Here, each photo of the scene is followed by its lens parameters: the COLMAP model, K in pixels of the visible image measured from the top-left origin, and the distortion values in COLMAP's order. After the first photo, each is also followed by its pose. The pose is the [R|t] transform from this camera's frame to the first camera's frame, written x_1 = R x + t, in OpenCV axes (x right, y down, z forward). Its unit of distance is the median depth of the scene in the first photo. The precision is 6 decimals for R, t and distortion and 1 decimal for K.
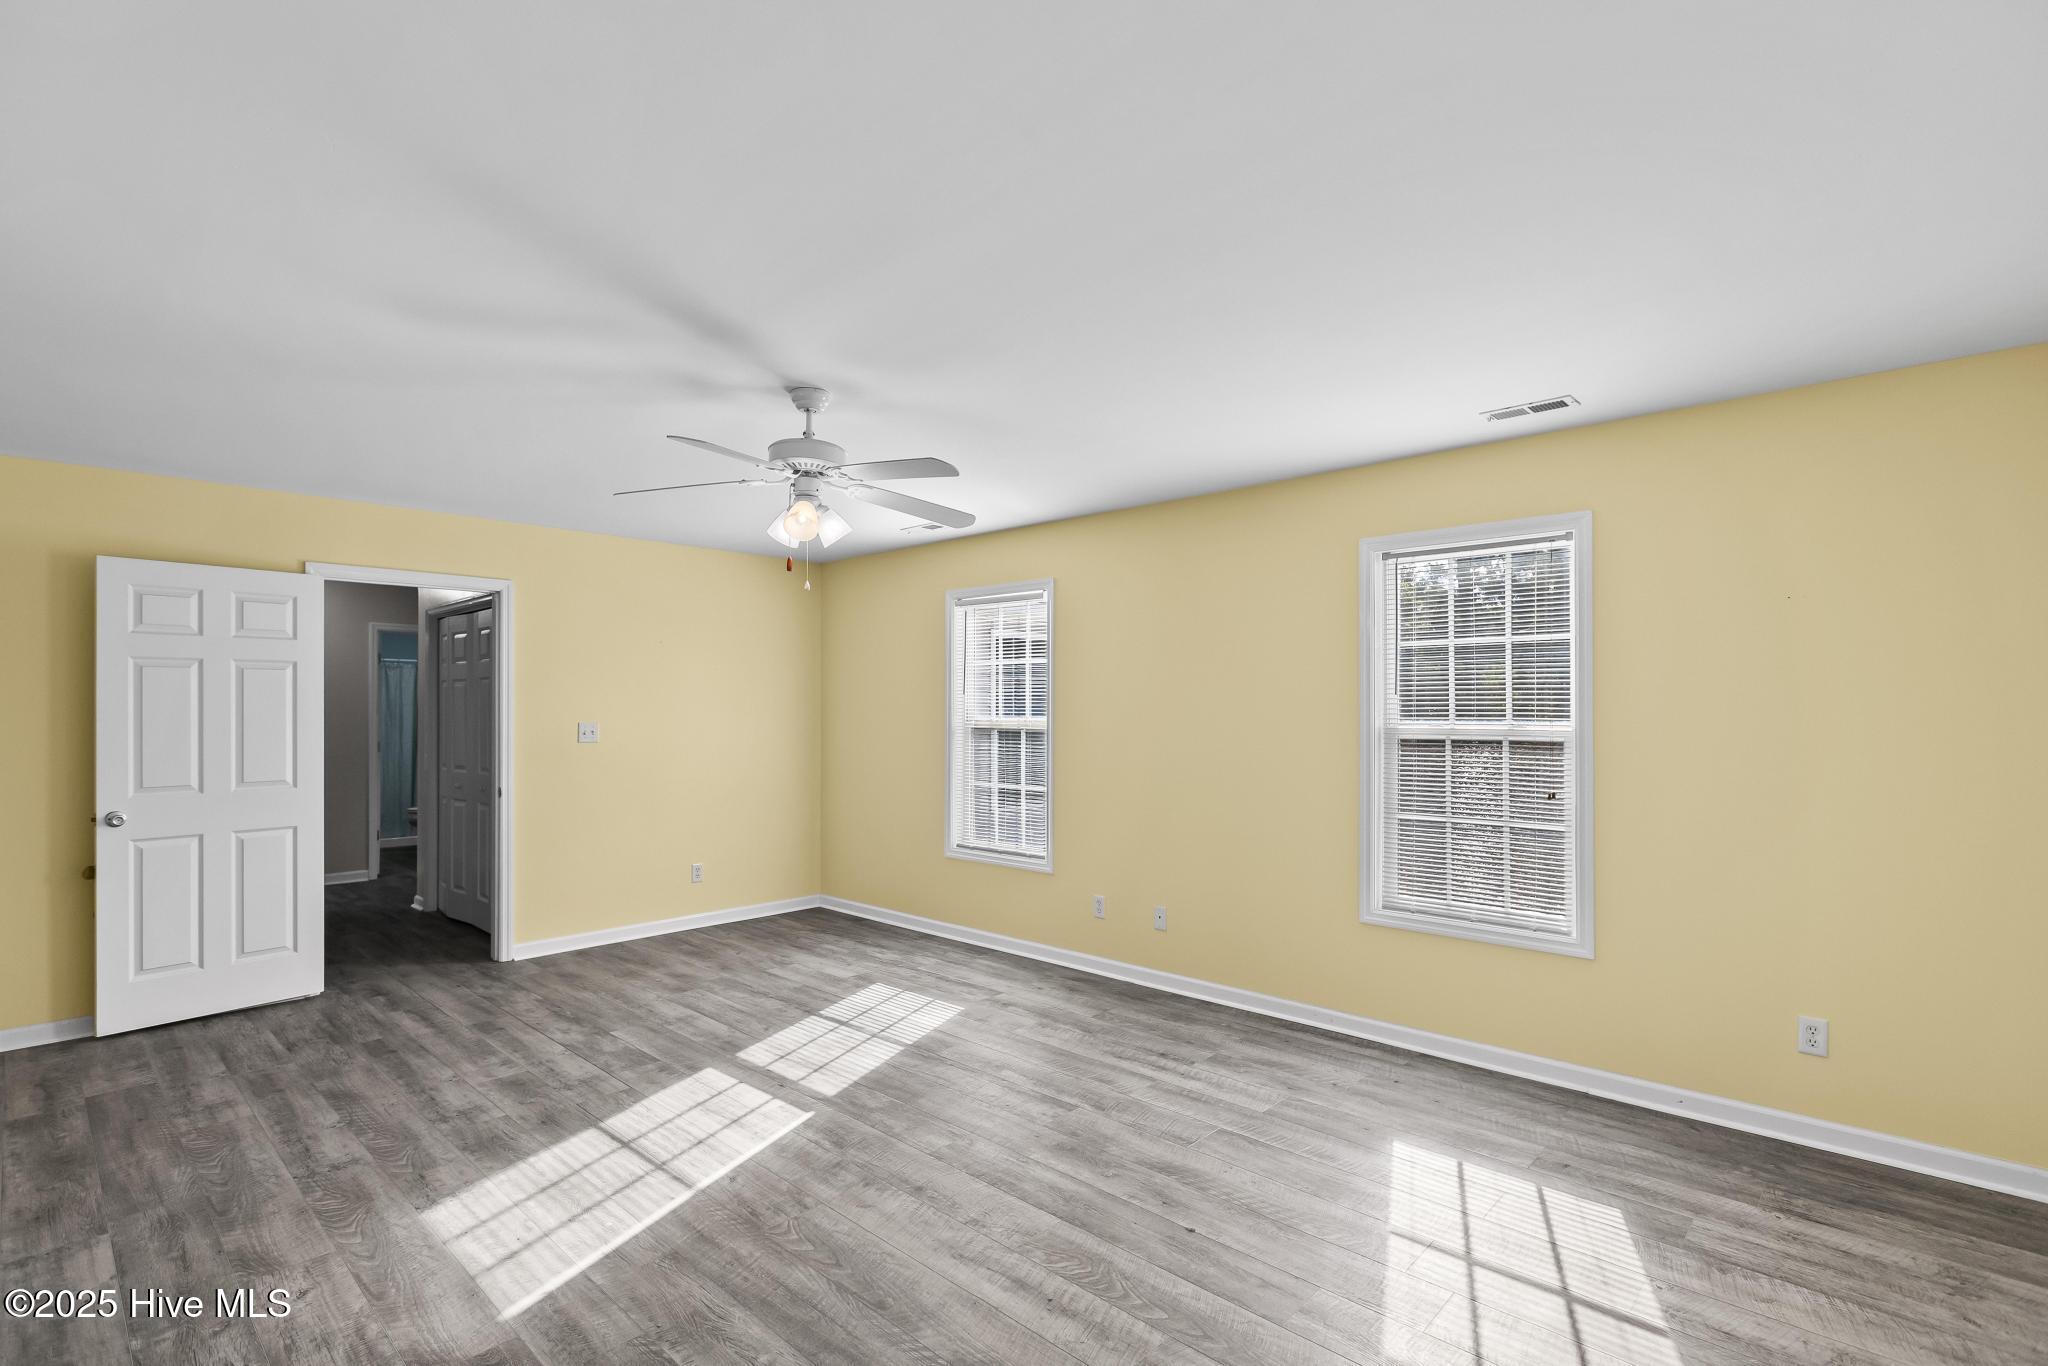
lens RADIAL K [[953.8, 0, 1018.5], [0, 953.8, 691.5], [0, 0, 1]] dist [-0.008345, 0.000977]
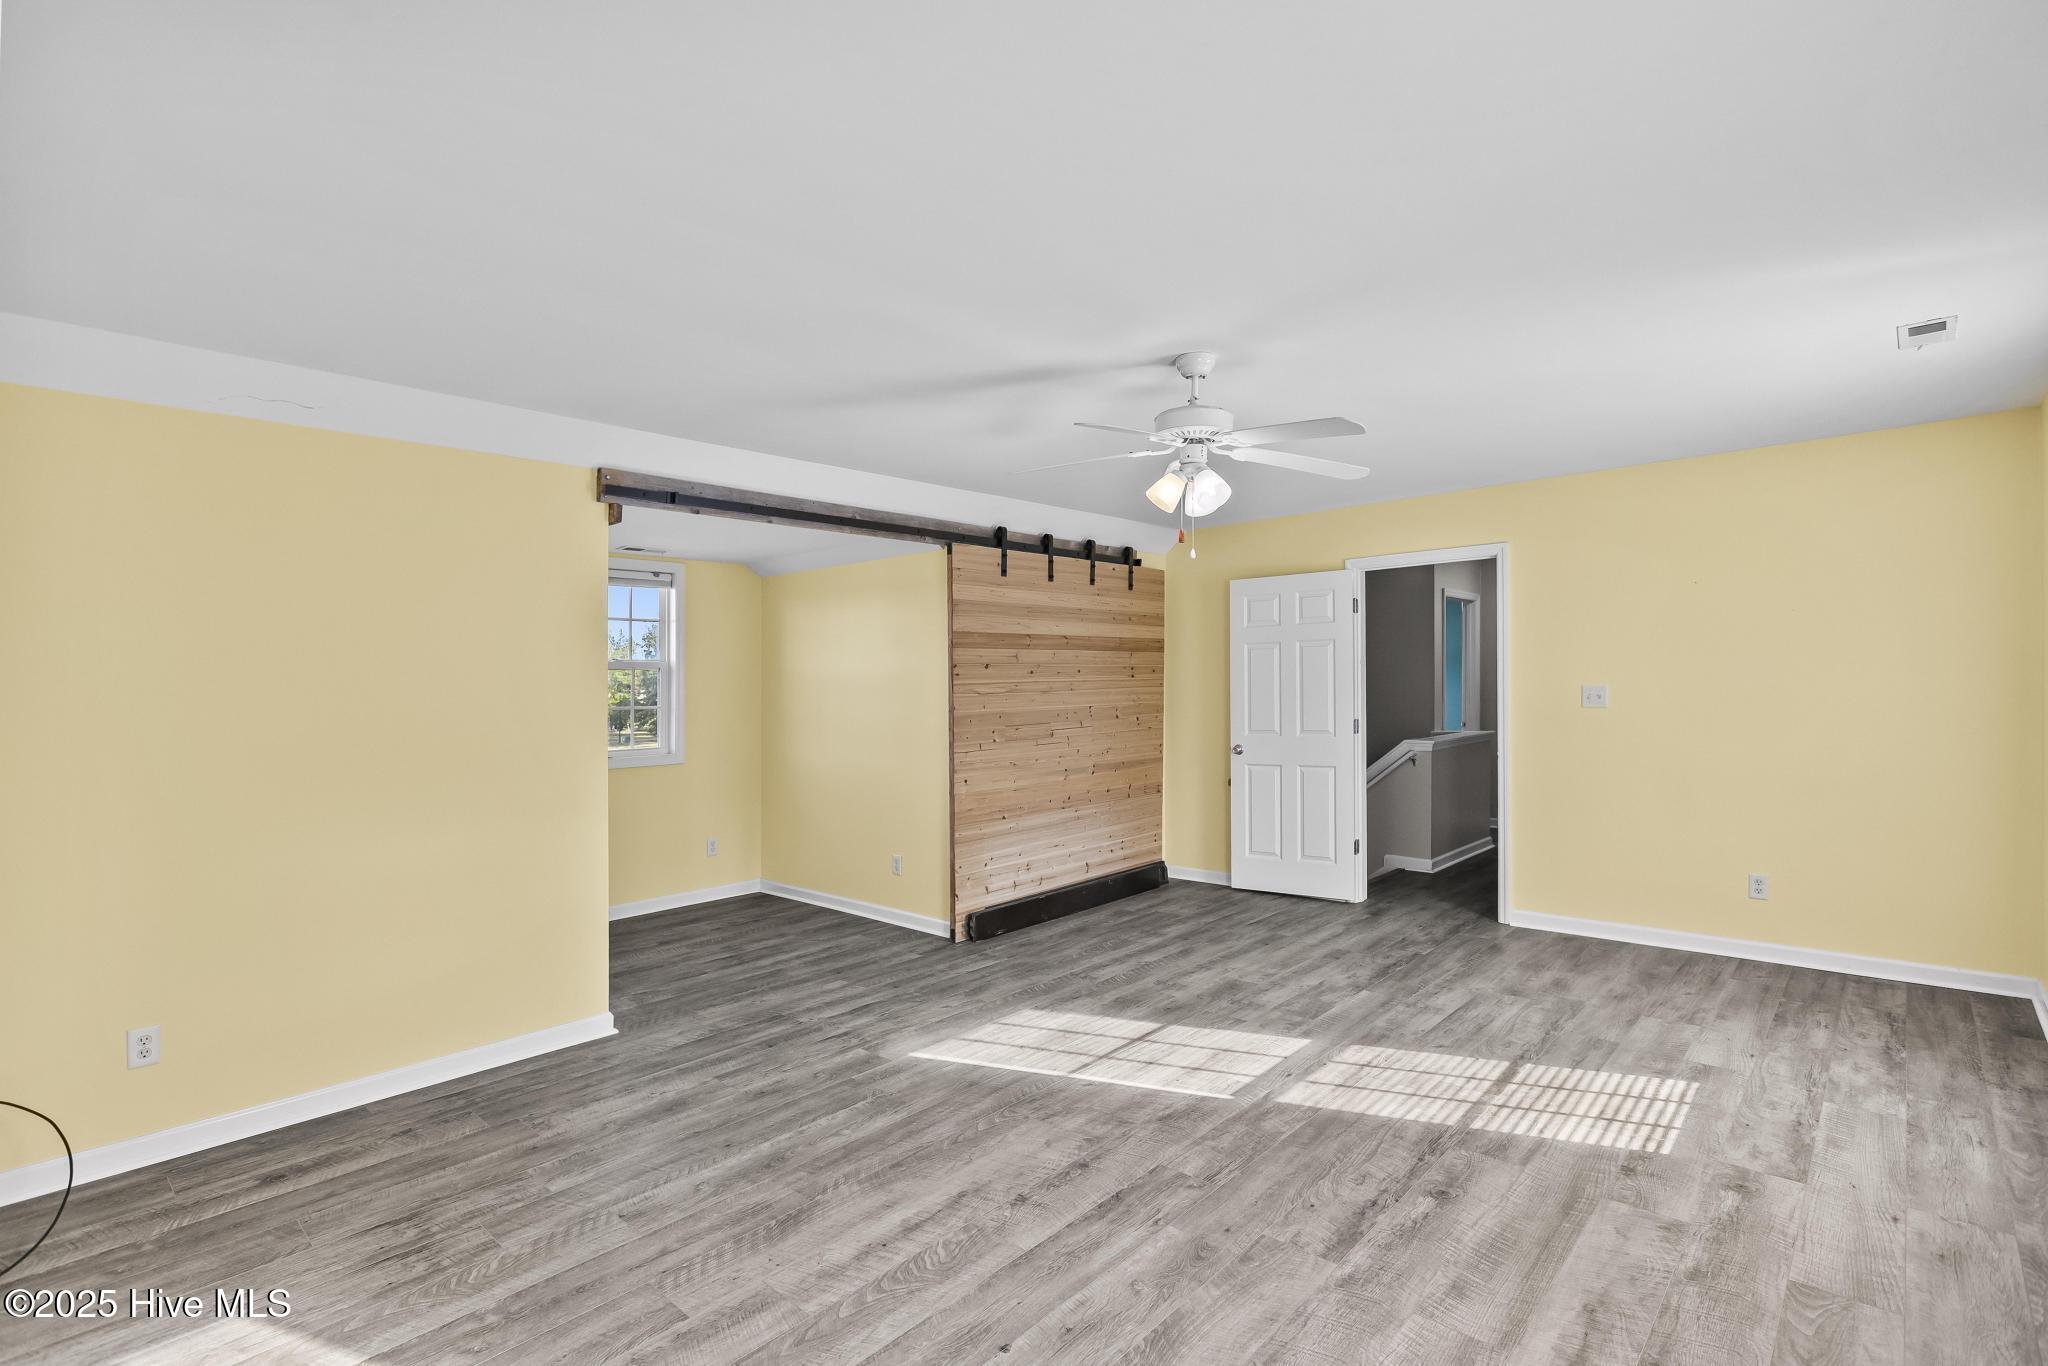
lens RADIAL K [[953.8, 0, 1026.6], [0, 953.8, 700.8], [0, 0, 1]] dist [-0.008345, 0.000977]
pose [[0.015617, 0.016491, -0.999742, 0.740531], [0.041991, 0.998971, 0.017134, 0.015886], [0.998996, -0.042248, 0.014908, 0.797547]]
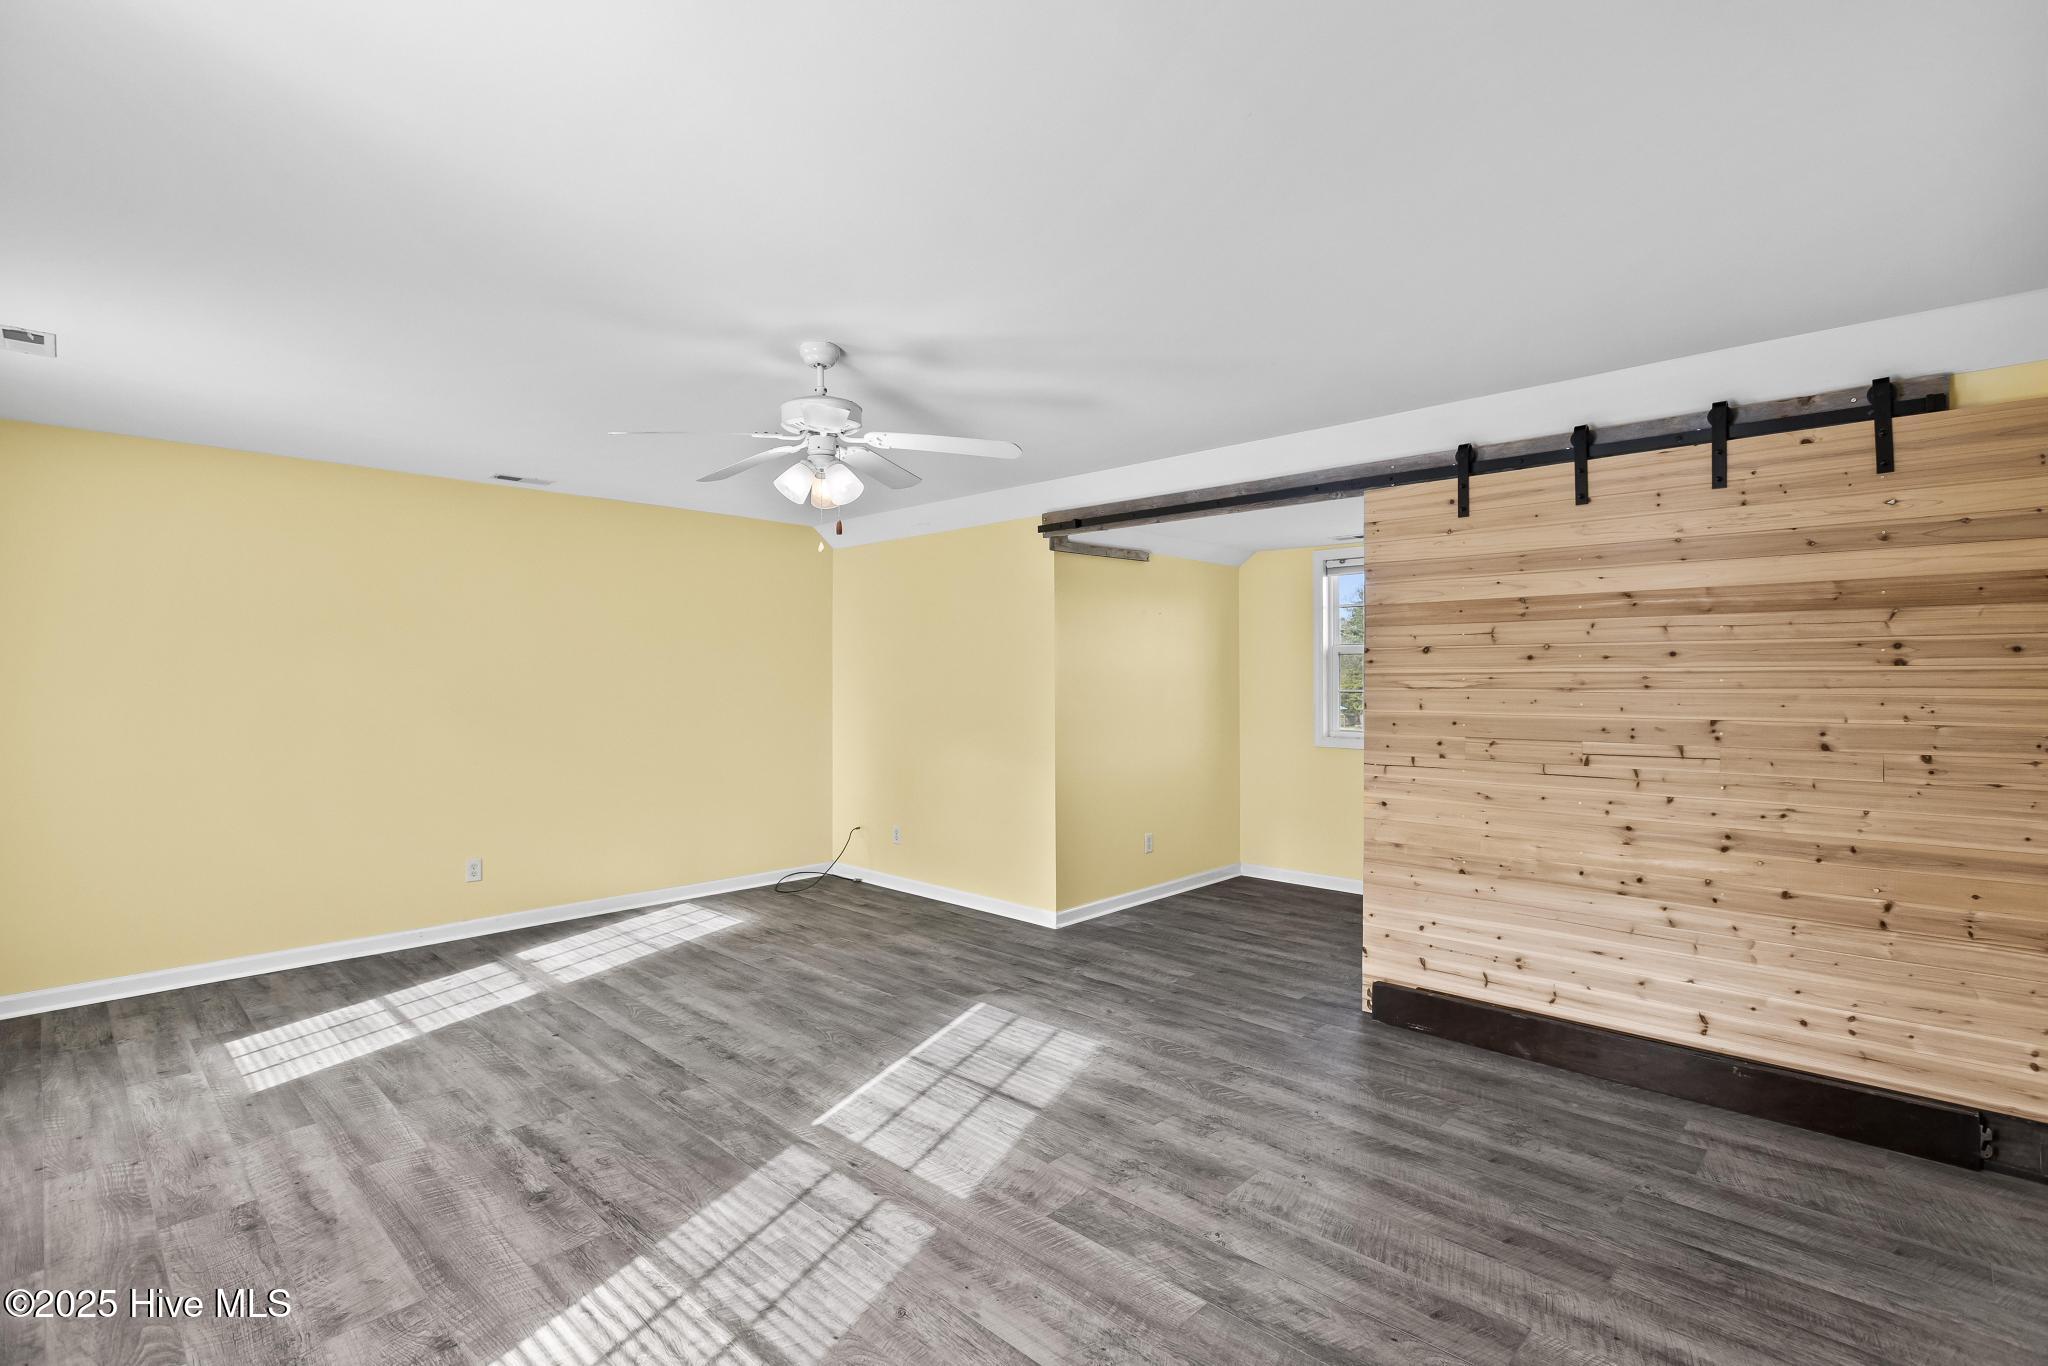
lens RADIAL K [[953.8, 0, 1041.7], [0, 953.8, 677.7], [0, 0, 1]] dist [-0.008345, 0.000977]
pose [[-0.999934, 0.000485, -0.011508, -0.422670], [0.000724, 0.999784, -0.020773, 0.039356], [0.011495, -0.020780, -0.999718, 1.916335]]
